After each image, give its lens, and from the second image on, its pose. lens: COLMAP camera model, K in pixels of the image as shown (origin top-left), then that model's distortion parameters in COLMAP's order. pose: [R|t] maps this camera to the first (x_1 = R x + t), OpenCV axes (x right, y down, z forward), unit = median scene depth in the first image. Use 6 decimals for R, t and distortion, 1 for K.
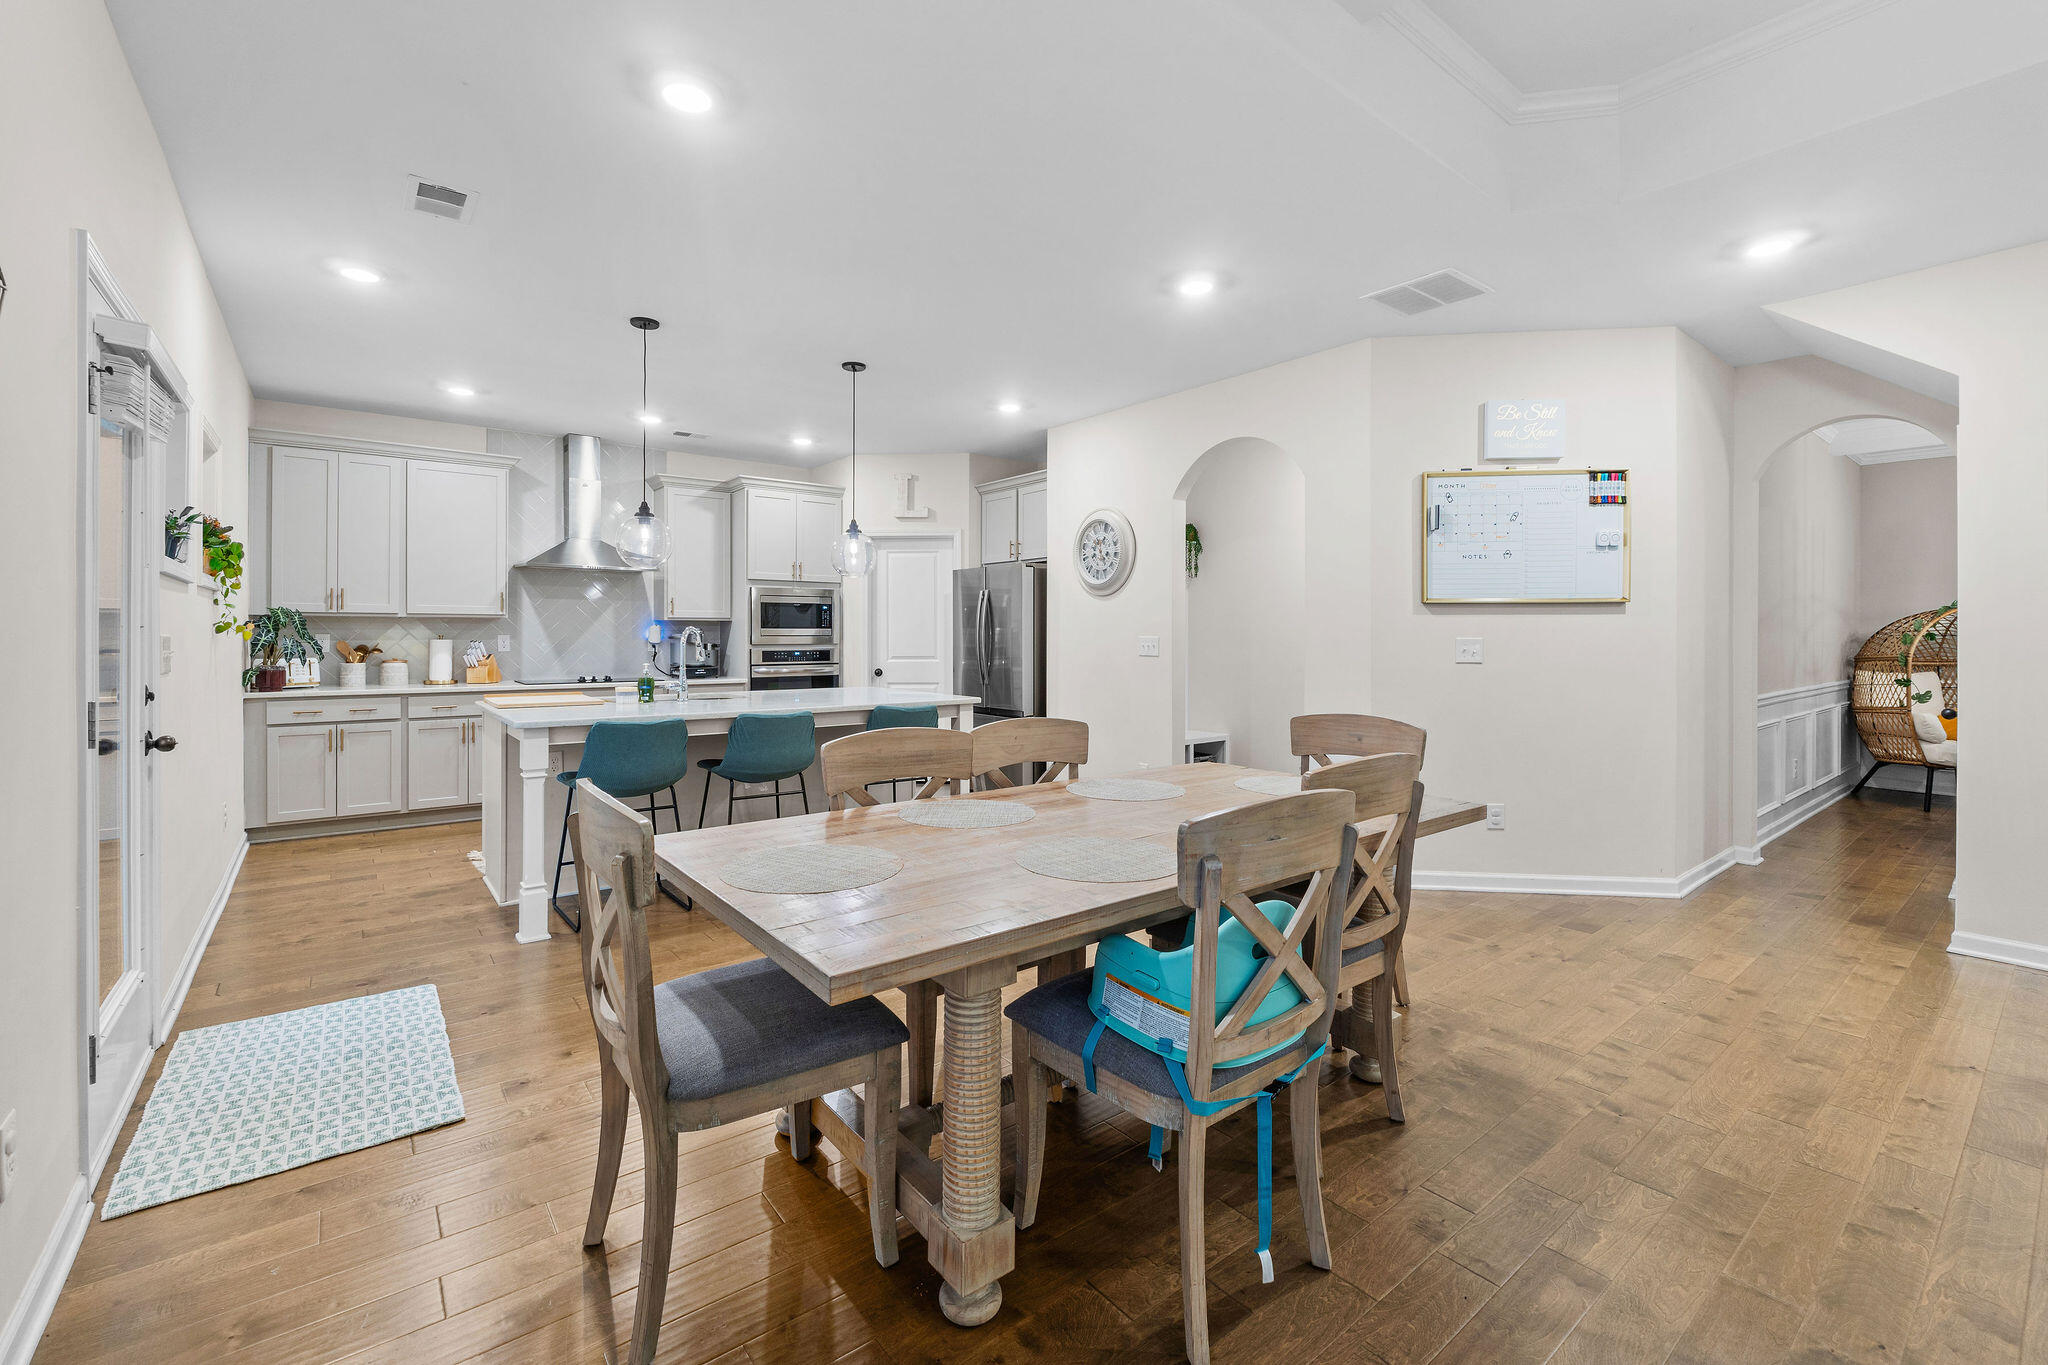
lens RADIAL K [[898.8, 0, 974.7], [0, 898.8, 640.7], [0, 0, 1]] dist [0.003389, -0.000043]
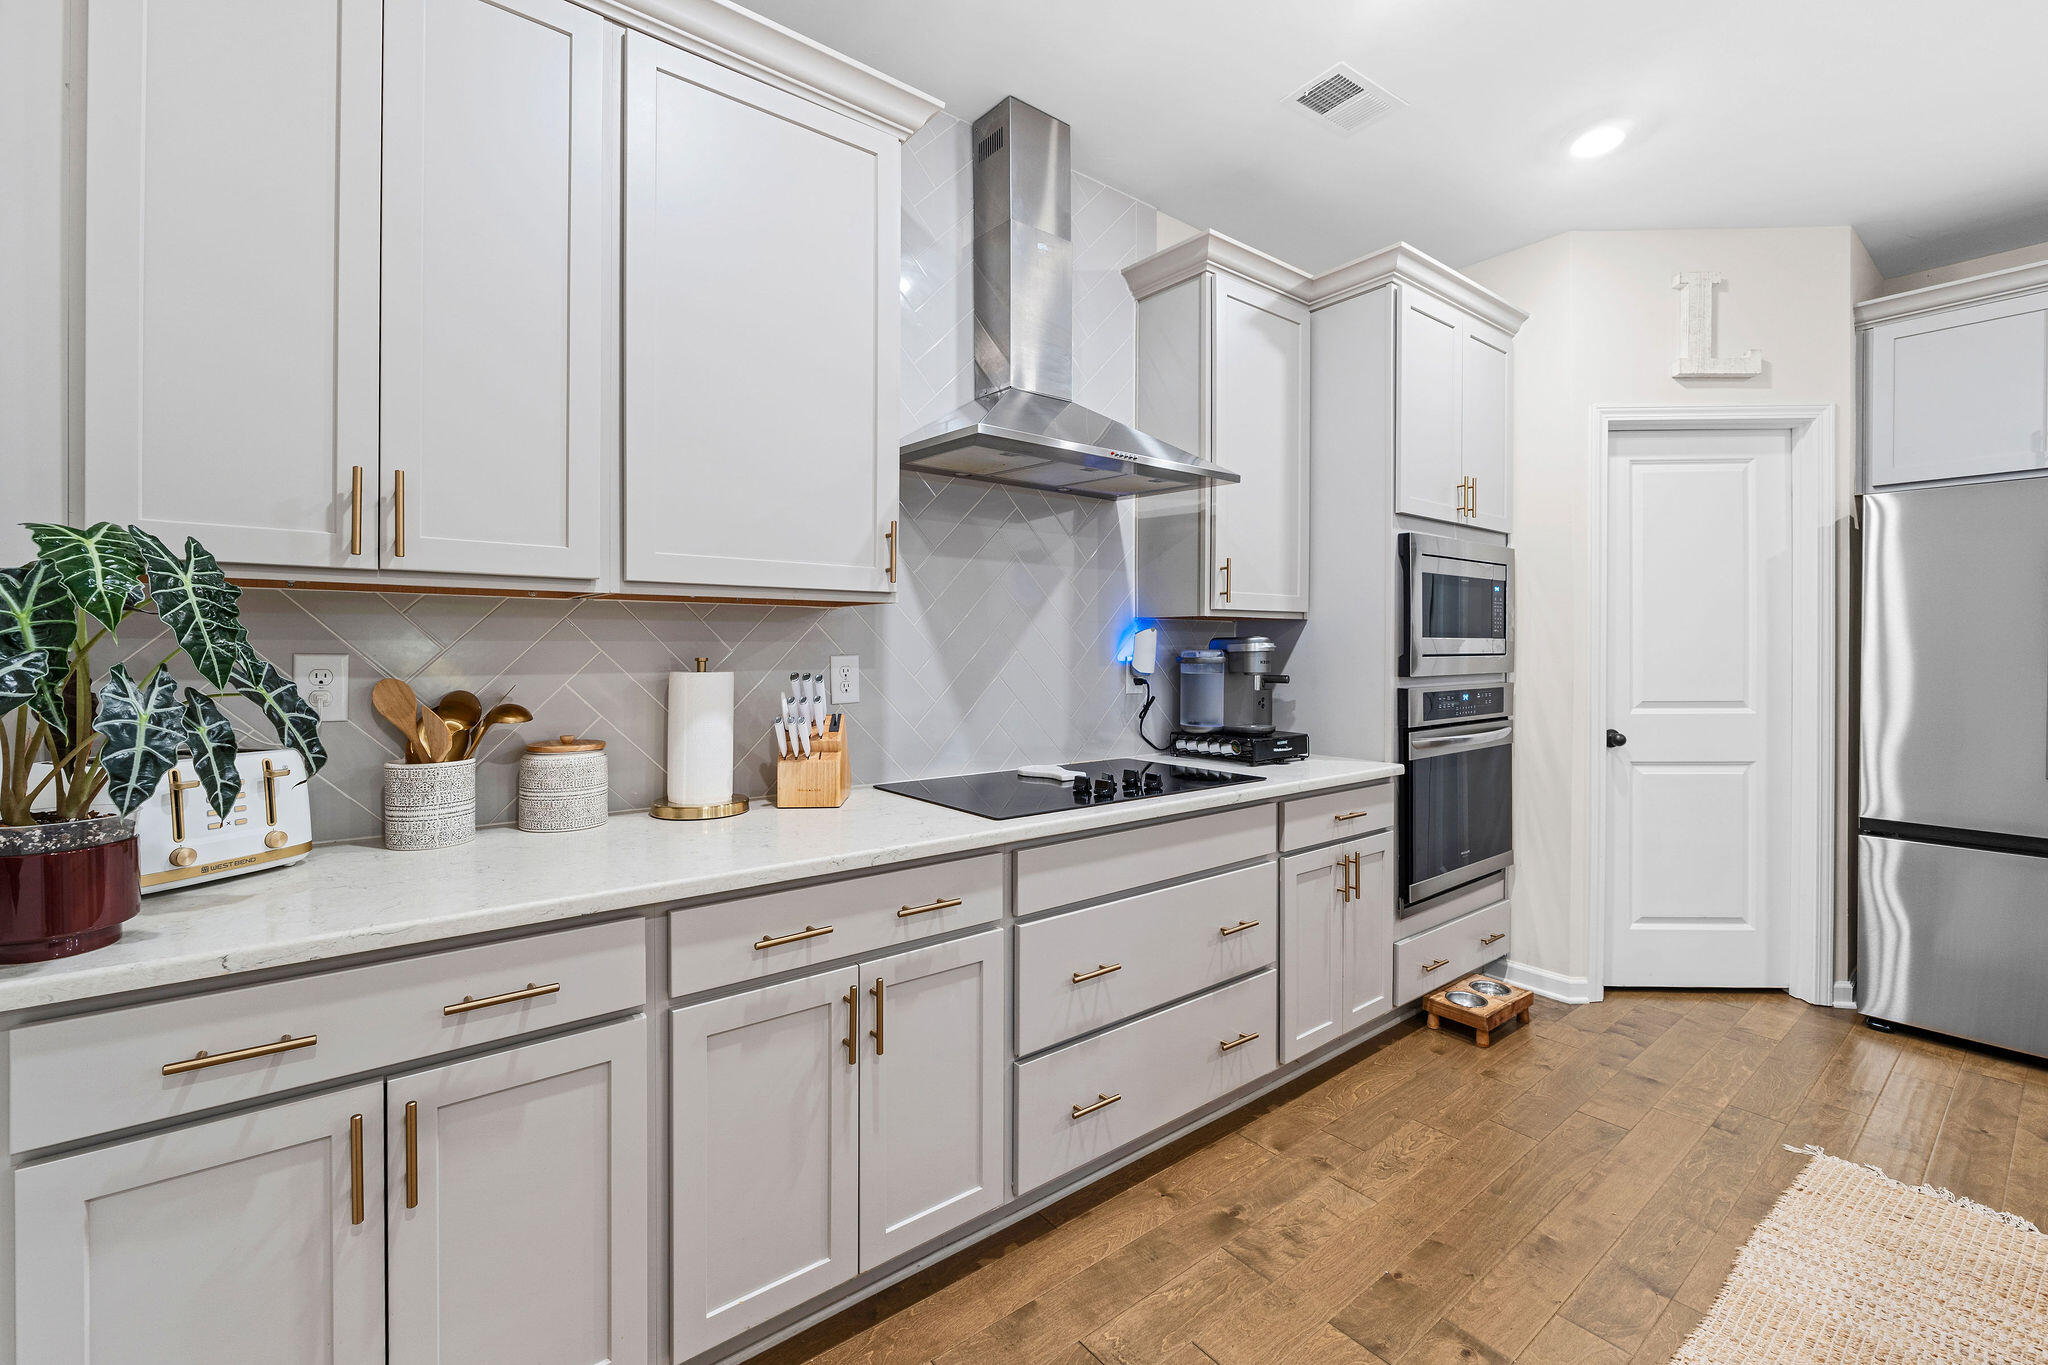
lens RADIAL K [[848.1, 0, 957.1], [0, 848.1, 656.4], [0, 0, 1]] dist [-0.001669, -0.000201]
pose [[0.999940, -0.001385, 0.010839, -0.542537], [0.001349, 0.999994, 0.003278, -0.007918], [-0.010843, -0.003263, 0.999936, 0.752838]]
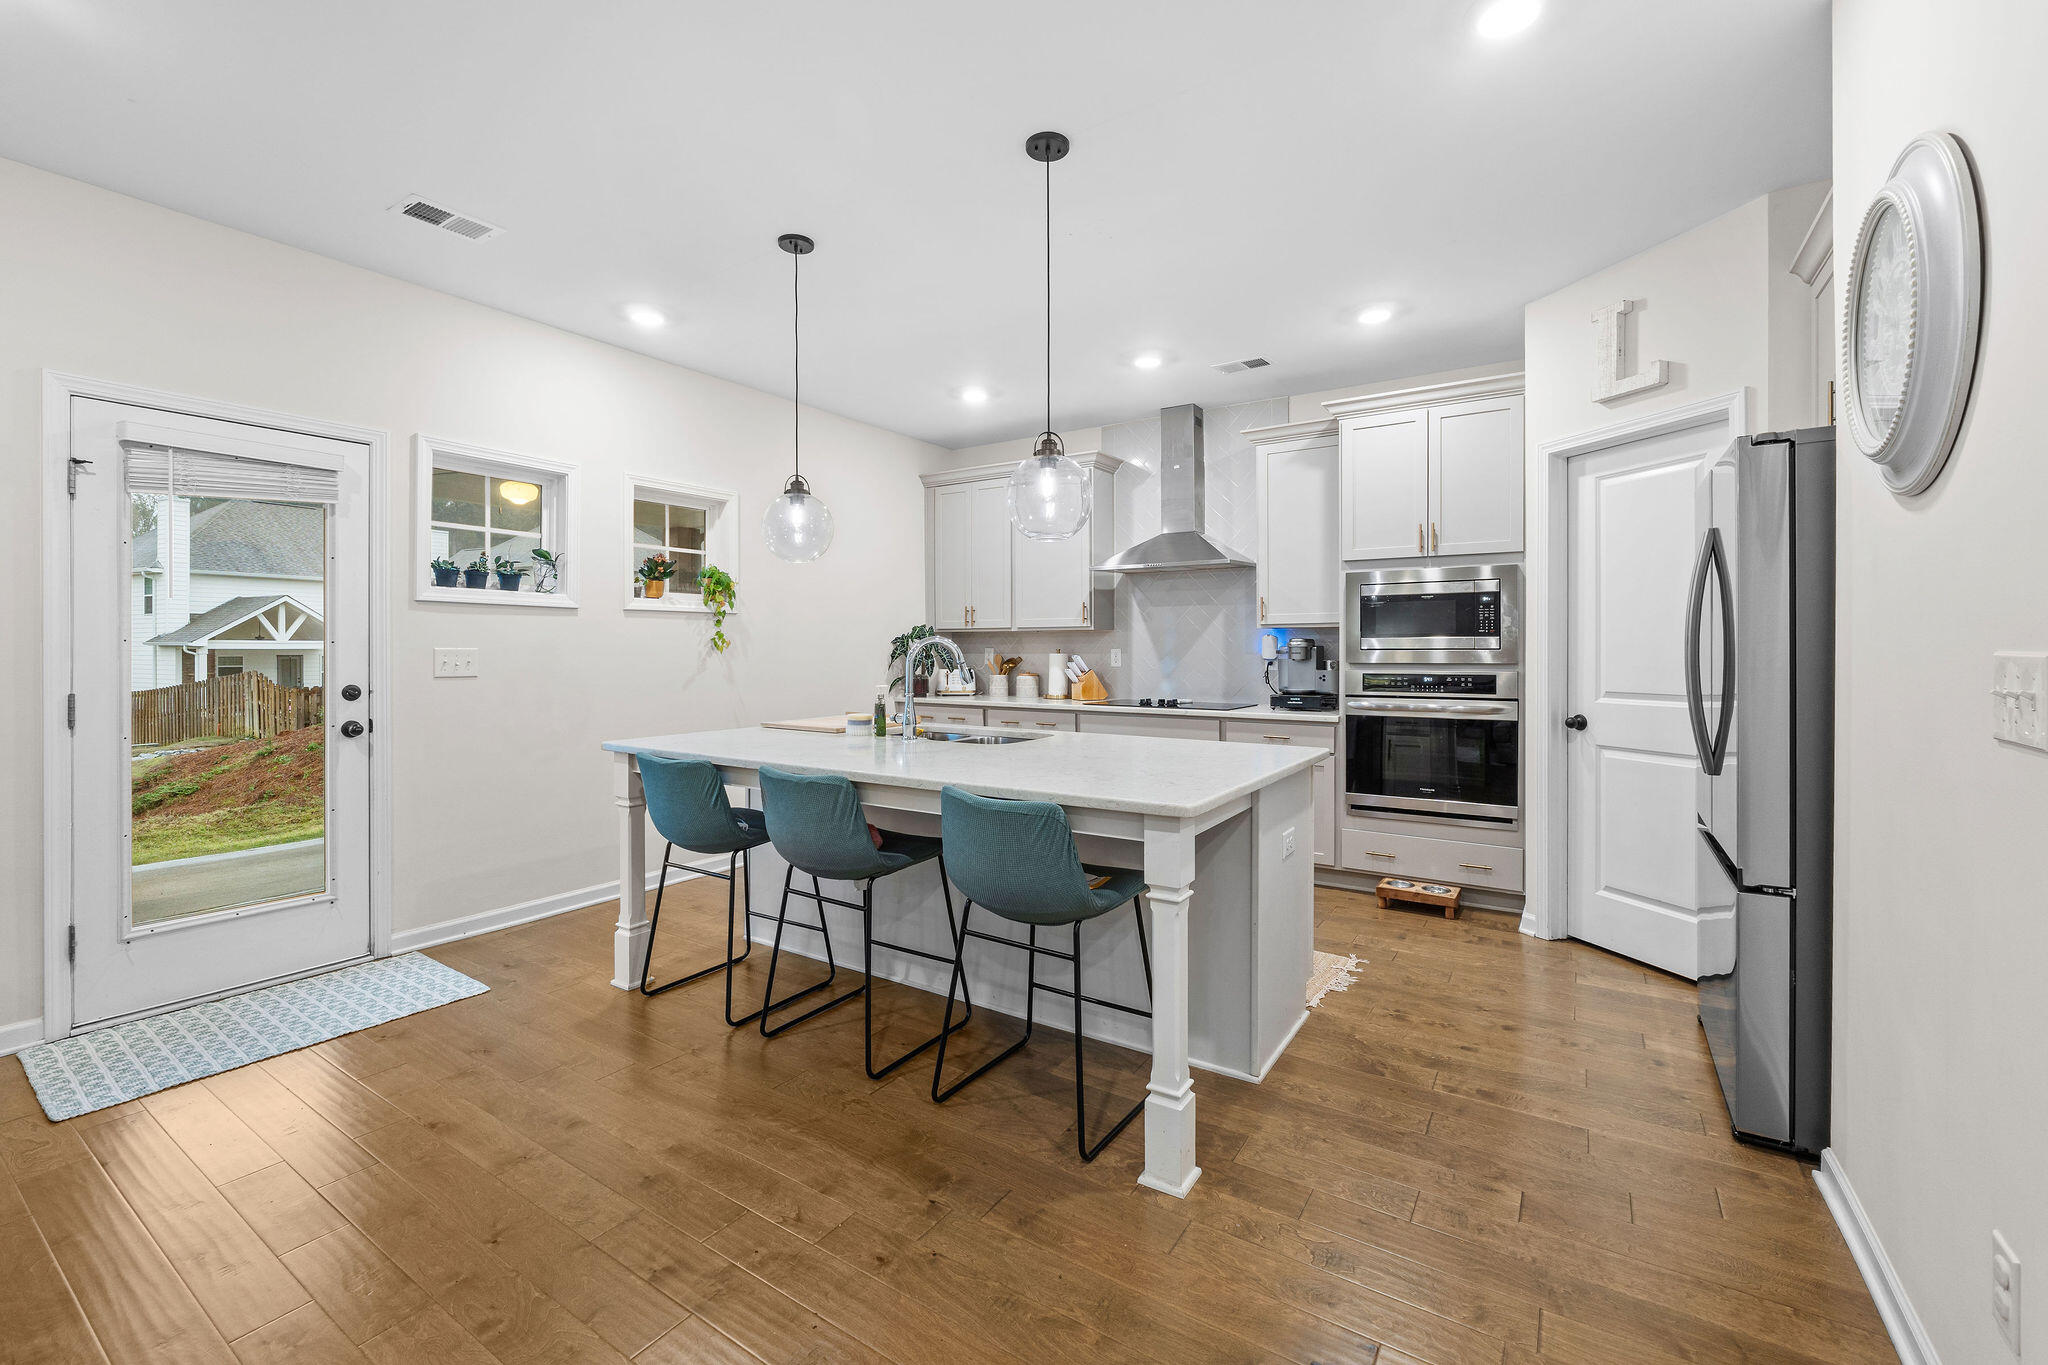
lens RADIAL K [[872.4, 0, 1047.3], [0, 872.4, 657.3], [0, 0, 1]] dist [-0.001119, -0.000525]
pose [[0.347821, 0.007943, -0.937527, 0.312085], [-0.002969, 0.999968, 0.007370, -0.004486], [0.937556, 0.000220, 0.347833, 0.703573]]
